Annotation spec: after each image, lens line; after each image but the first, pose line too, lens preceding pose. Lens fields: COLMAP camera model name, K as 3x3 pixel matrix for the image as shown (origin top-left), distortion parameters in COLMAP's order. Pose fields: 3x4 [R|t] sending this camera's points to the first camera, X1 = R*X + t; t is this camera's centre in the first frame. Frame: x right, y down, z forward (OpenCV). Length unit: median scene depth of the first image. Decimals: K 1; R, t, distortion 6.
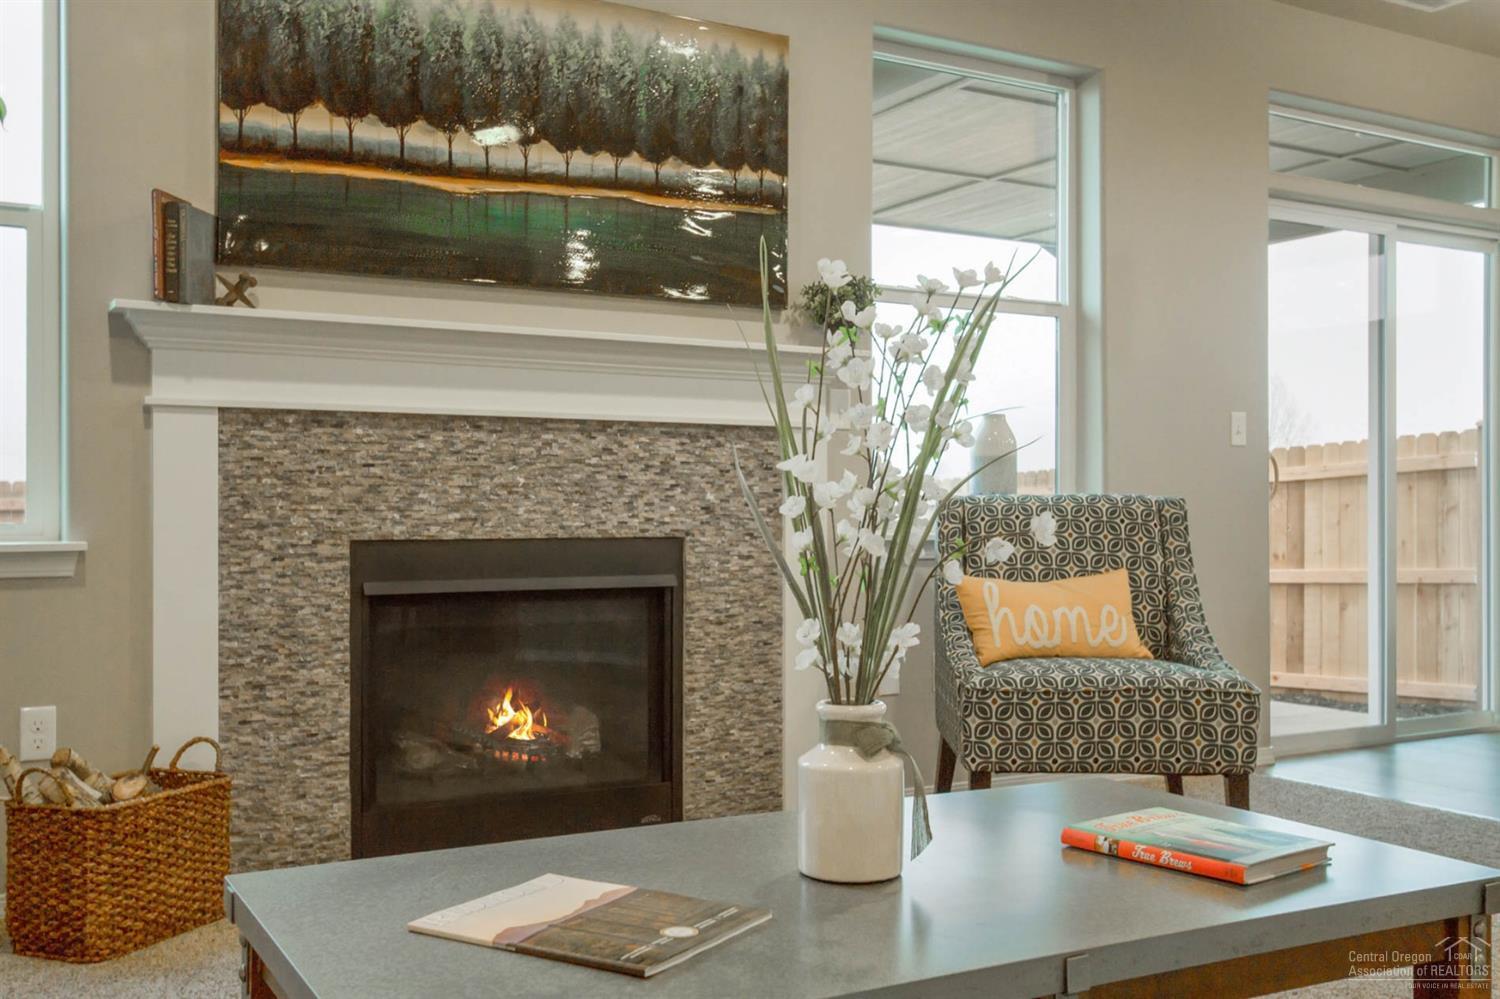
lens RADIAL K [[1478.2, 0, 738.2], [0, 1478.2, 496.1], [0, 0, 1]] dist [0.015163, 0.000000]
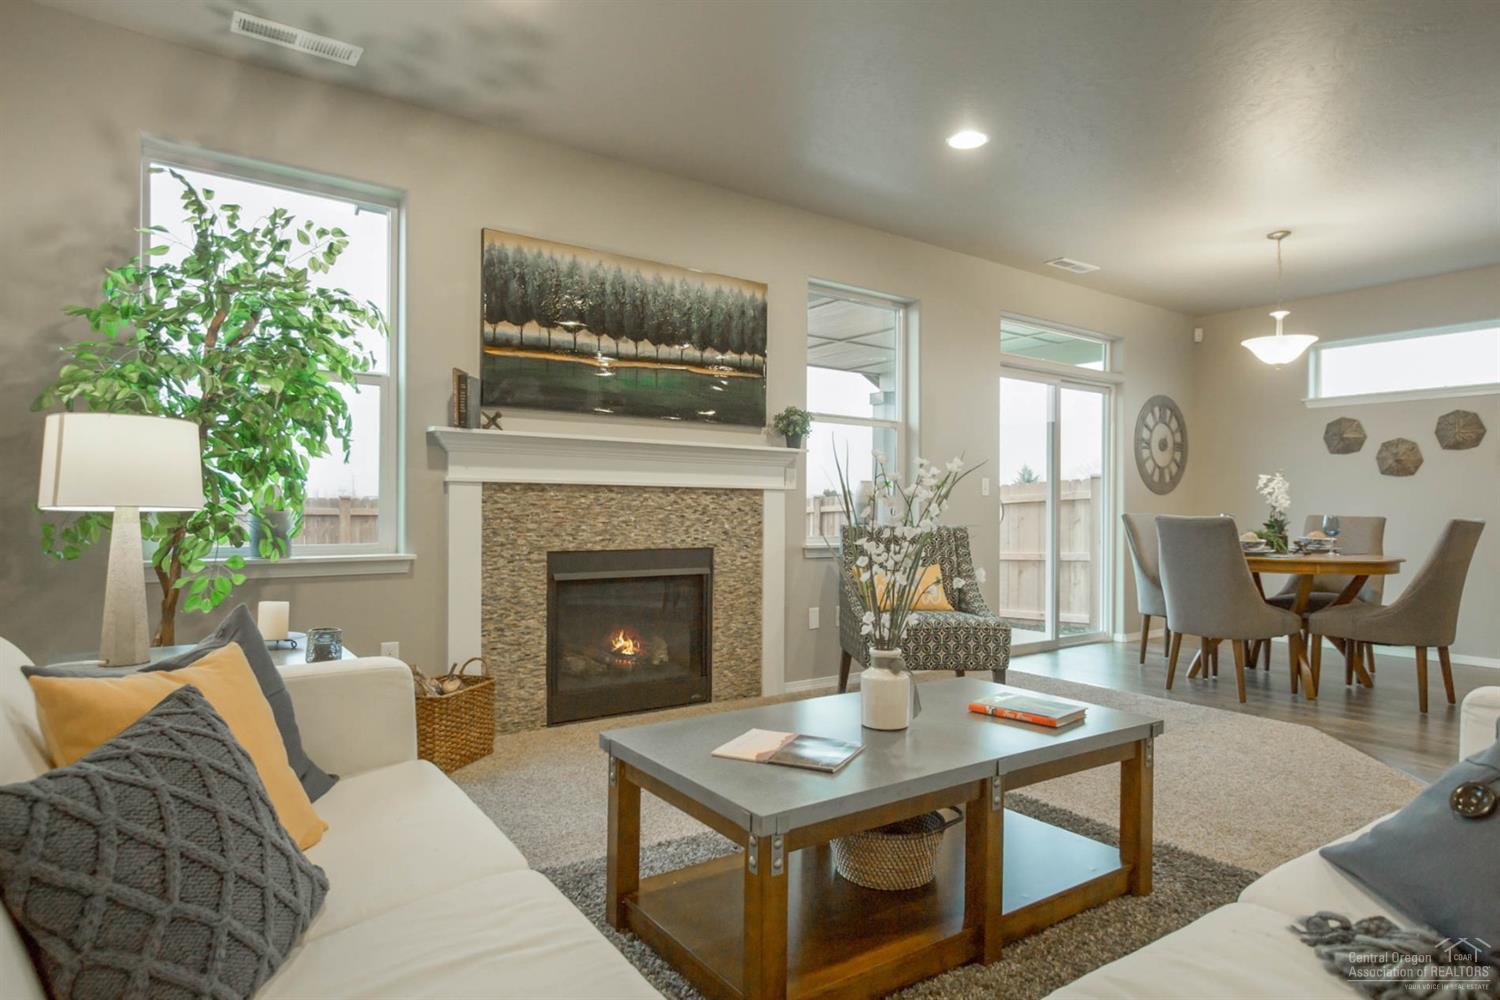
lens RADIAL K [[864.1, 0, 750.3], [0, 864.1, 501.0], [0, 0, 1]] dist [0.001873, 0.003075]
pose [[0.994672, 0.007978, 0.102777, -0.112560], [-0.008058, 0.999967, 0.000357, -0.035486], [-0.102770, -0.001184, 0.994704, -0.117726]]
